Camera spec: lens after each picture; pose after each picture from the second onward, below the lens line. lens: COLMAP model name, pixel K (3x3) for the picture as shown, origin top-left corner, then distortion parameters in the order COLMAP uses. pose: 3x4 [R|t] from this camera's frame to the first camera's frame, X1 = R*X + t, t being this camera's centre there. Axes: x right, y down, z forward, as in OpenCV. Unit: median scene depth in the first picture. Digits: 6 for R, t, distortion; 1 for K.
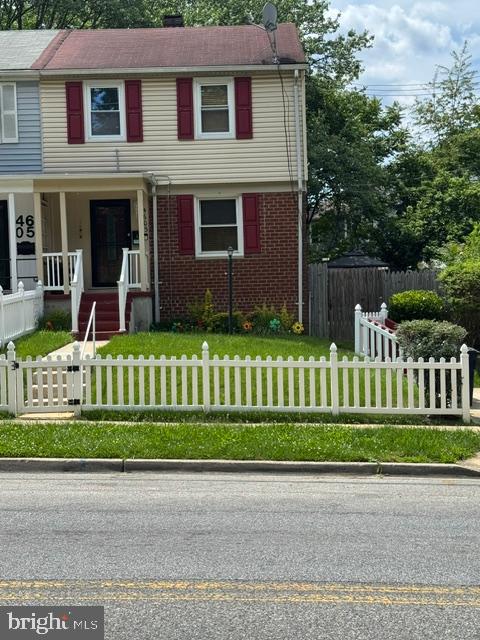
lens RADIAL K [[1017.1, 0, 240.0], [0, 1017.1, 317.0], [0, 0, 1]] dist [-0.002943, 0.000000]
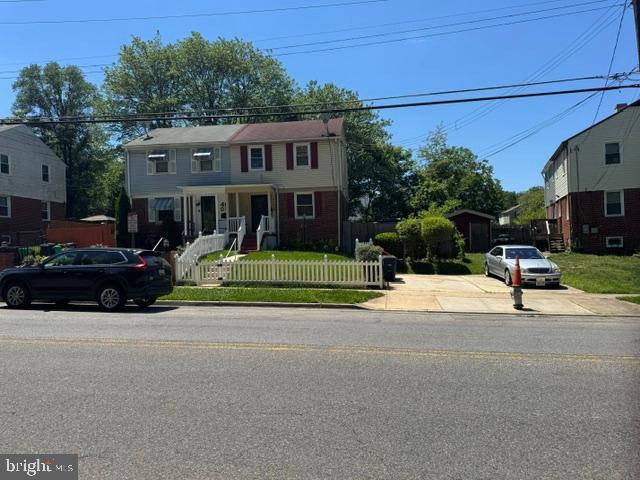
lens RADIAL K [[449.4, 0, 320.0], [0, 449.4, 245.1], [0, 0, 1]] dist [0.035064, -0.021838]
pose [[0.994961, -0.005419, -0.100113, 0.120920], [0.005747, 0.999979, 0.002988, -0.000238], [0.100095, -0.003548, 0.994972, -0.040381]]
